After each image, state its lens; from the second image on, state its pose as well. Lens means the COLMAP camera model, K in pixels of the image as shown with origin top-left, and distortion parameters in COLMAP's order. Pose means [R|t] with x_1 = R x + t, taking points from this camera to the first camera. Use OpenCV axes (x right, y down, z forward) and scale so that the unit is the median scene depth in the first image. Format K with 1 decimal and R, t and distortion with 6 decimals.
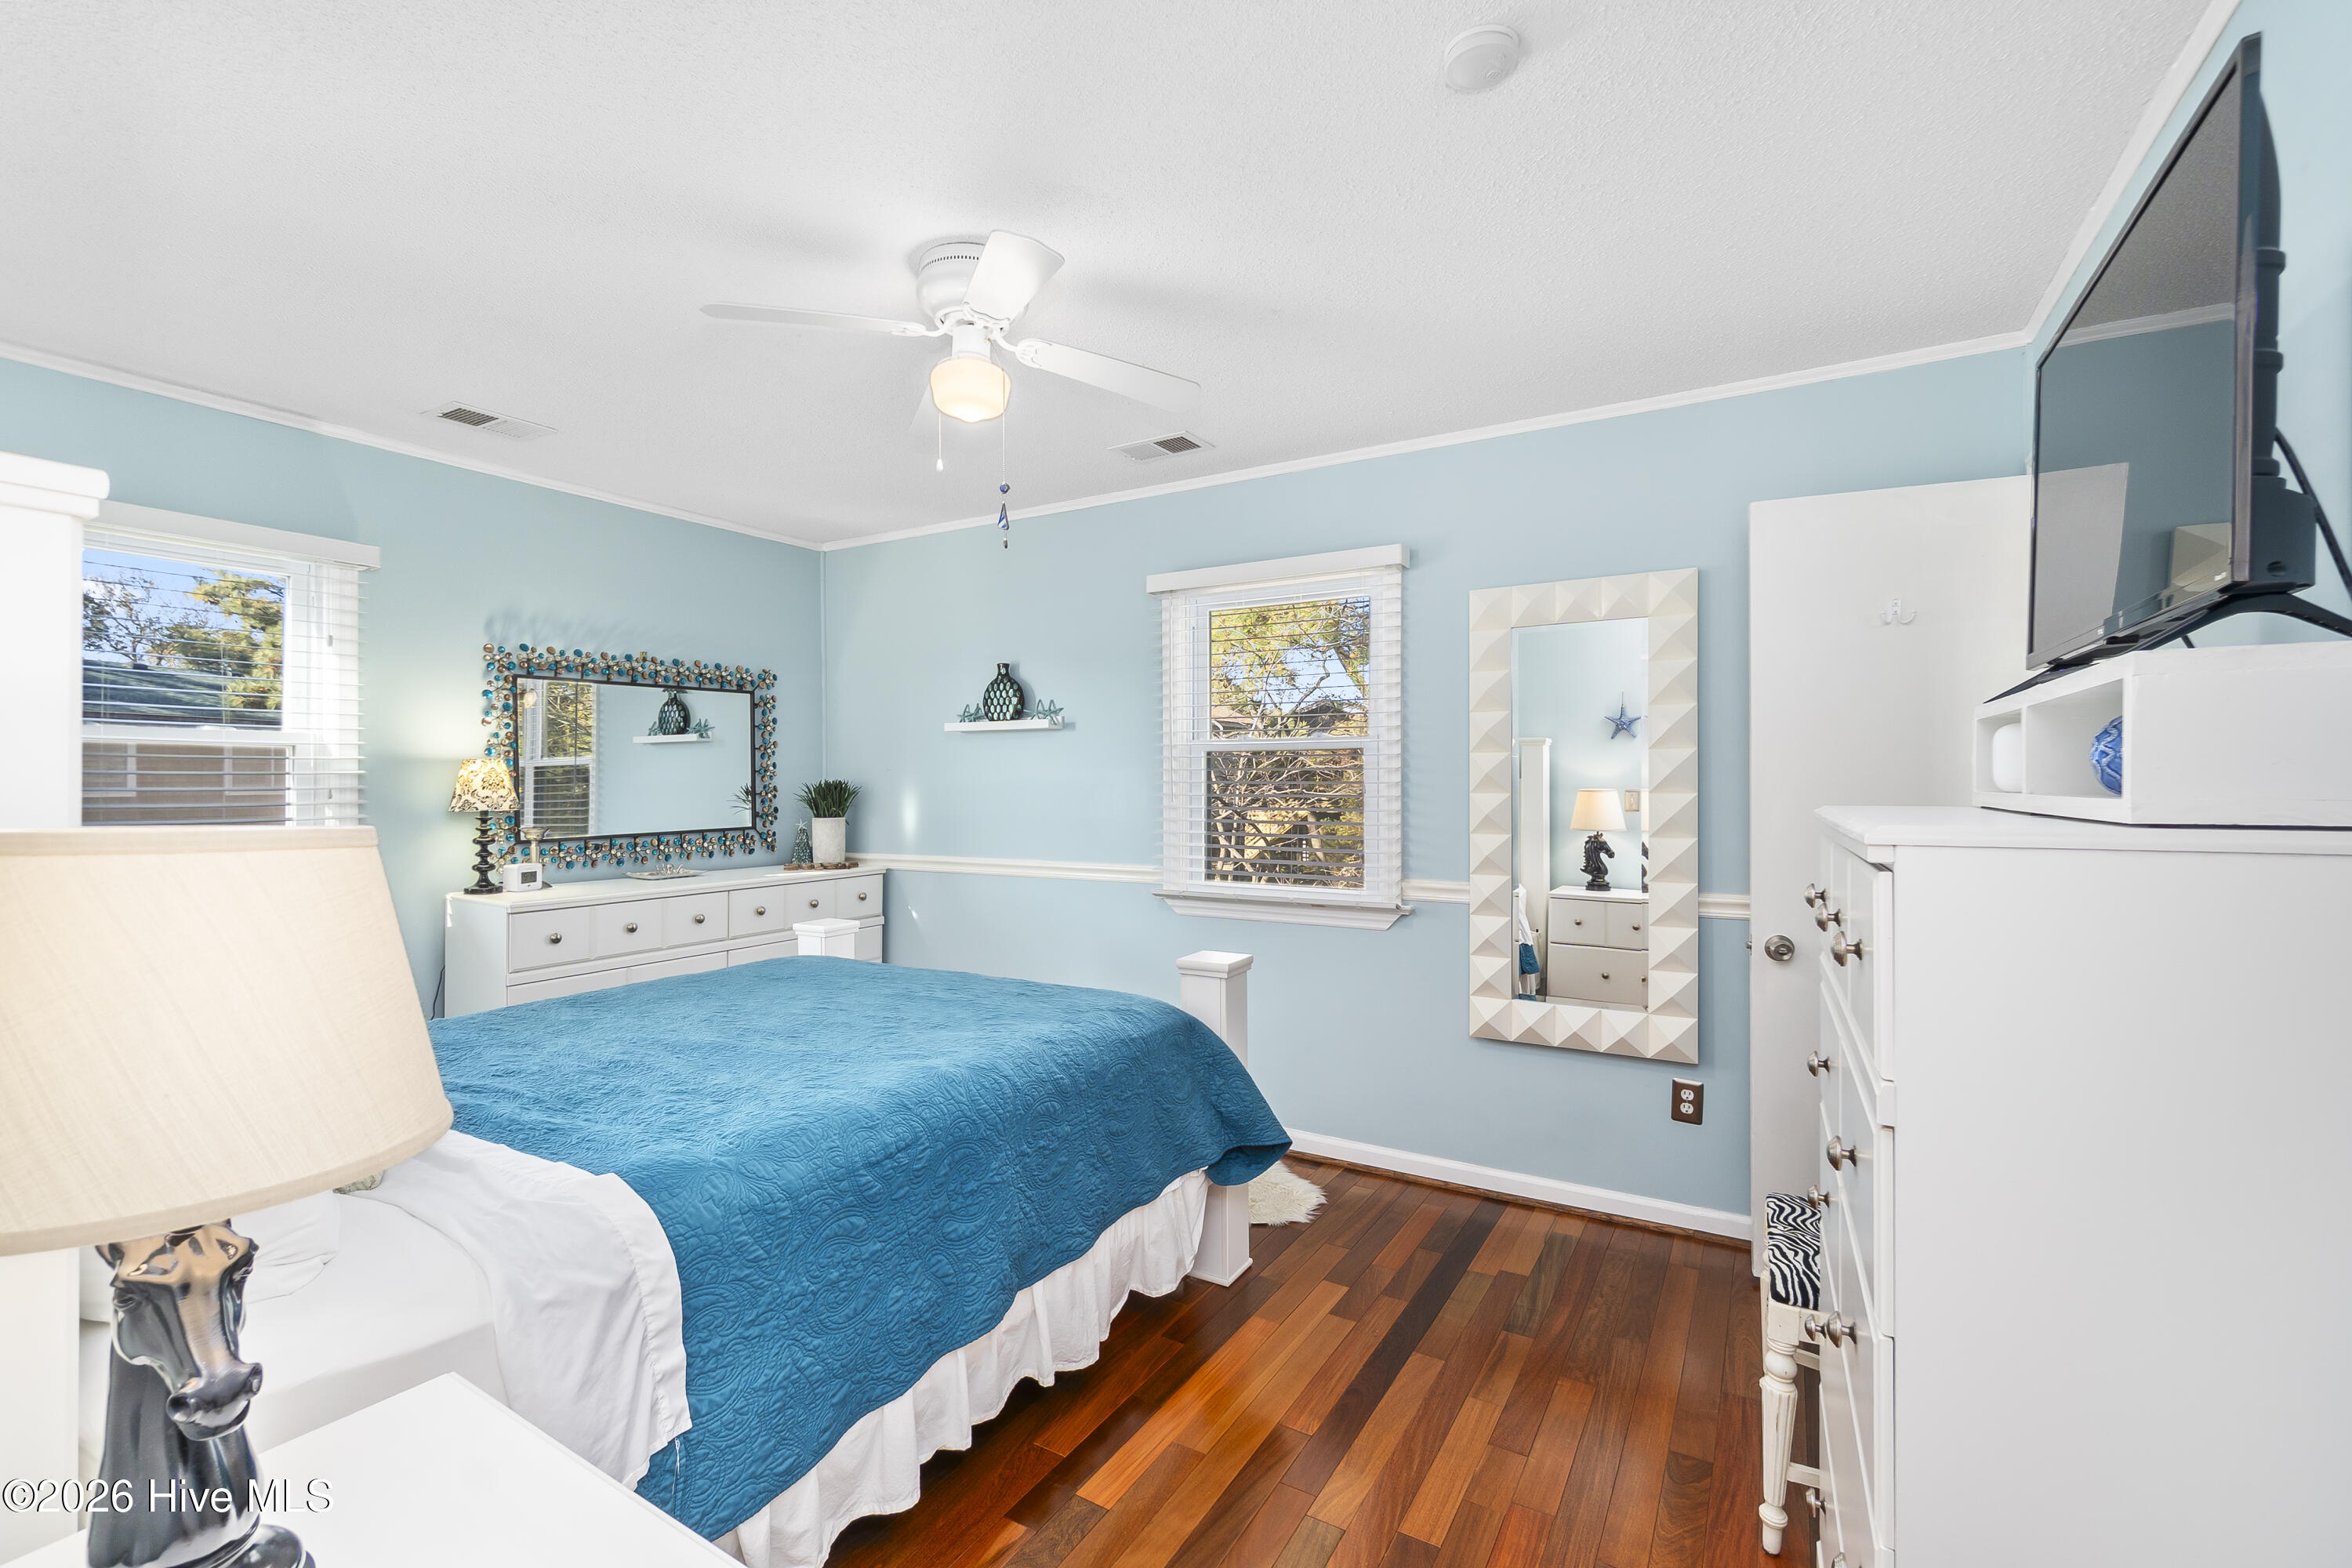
lens RADIAL K [[1015.4, 0, 1161.0], [0, 1015.4, 769.7], [0, 0, 1]] dist [-0.005550, 0.002593]
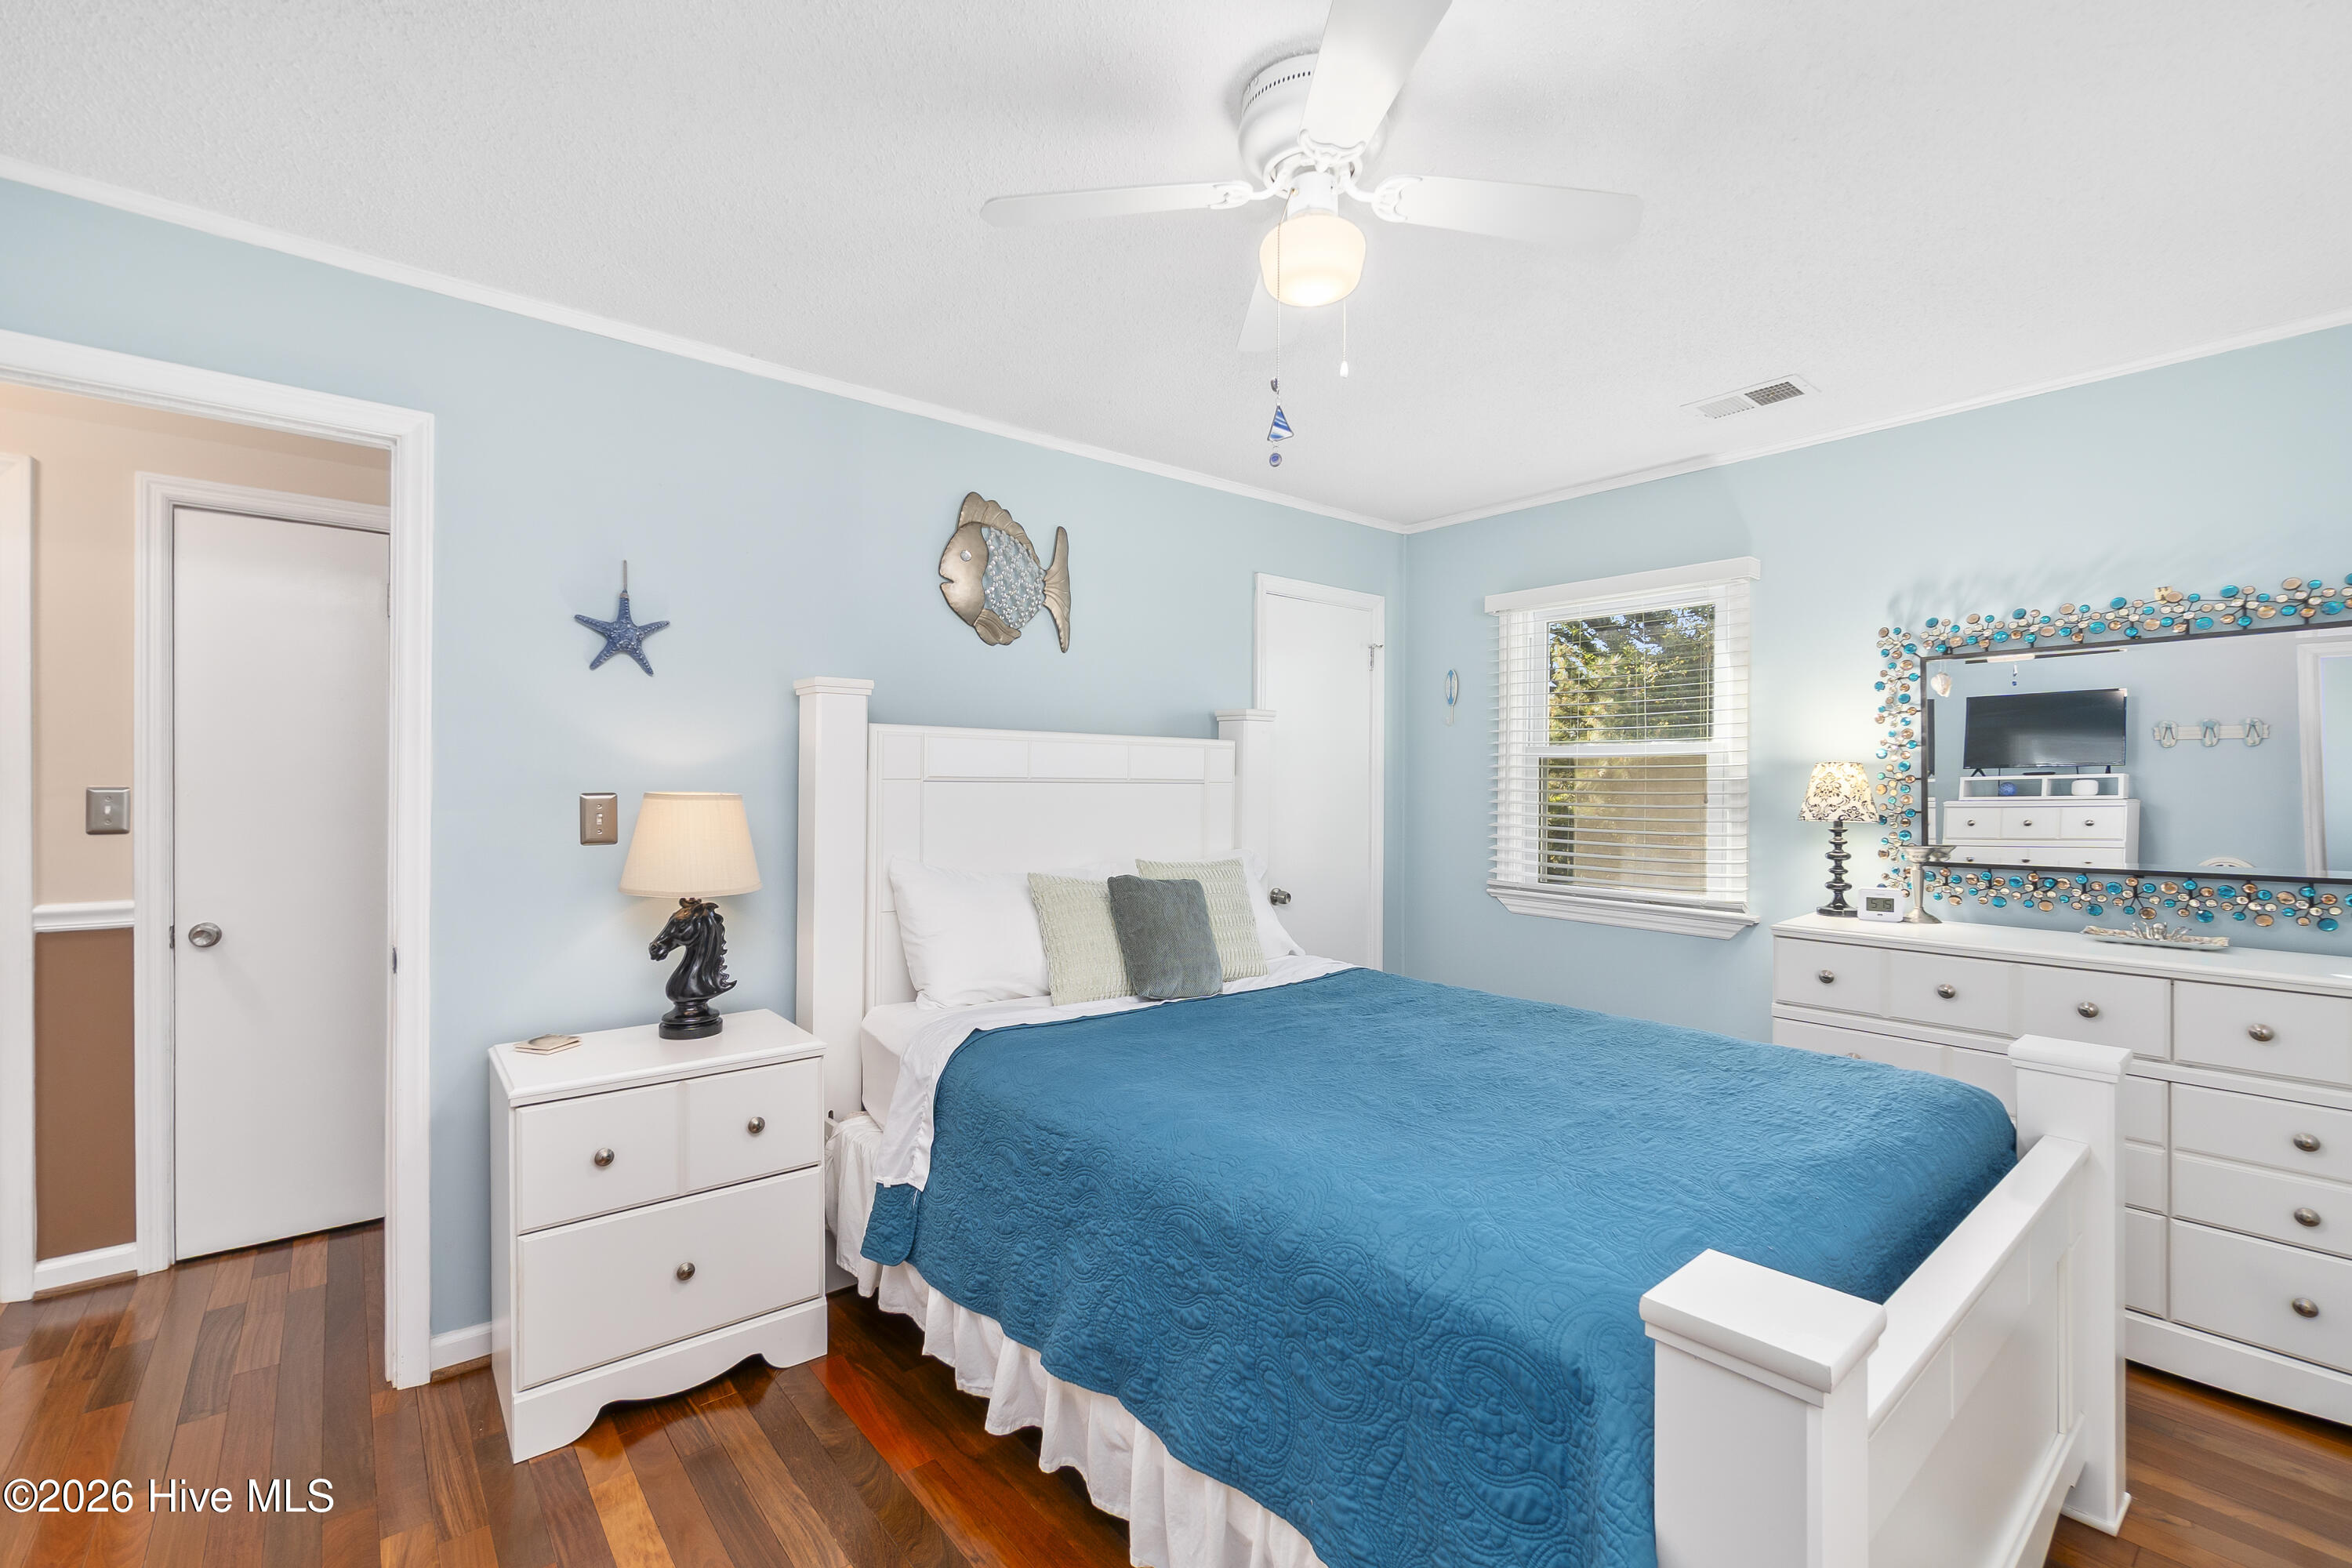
lens RADIAL K [[1015.4, 0, 1175.1], [0, 1015.4, 788.1], [0, 0, 1]] dist [-0.005550, 0.002593]
pose [[-0.330974, 0.001238, -0.943639, 0.351105], [-0.002114, 0.999996, 0.002054, 0.010872], [0.943637, 0.002675, -0.330970, 0.747868]]
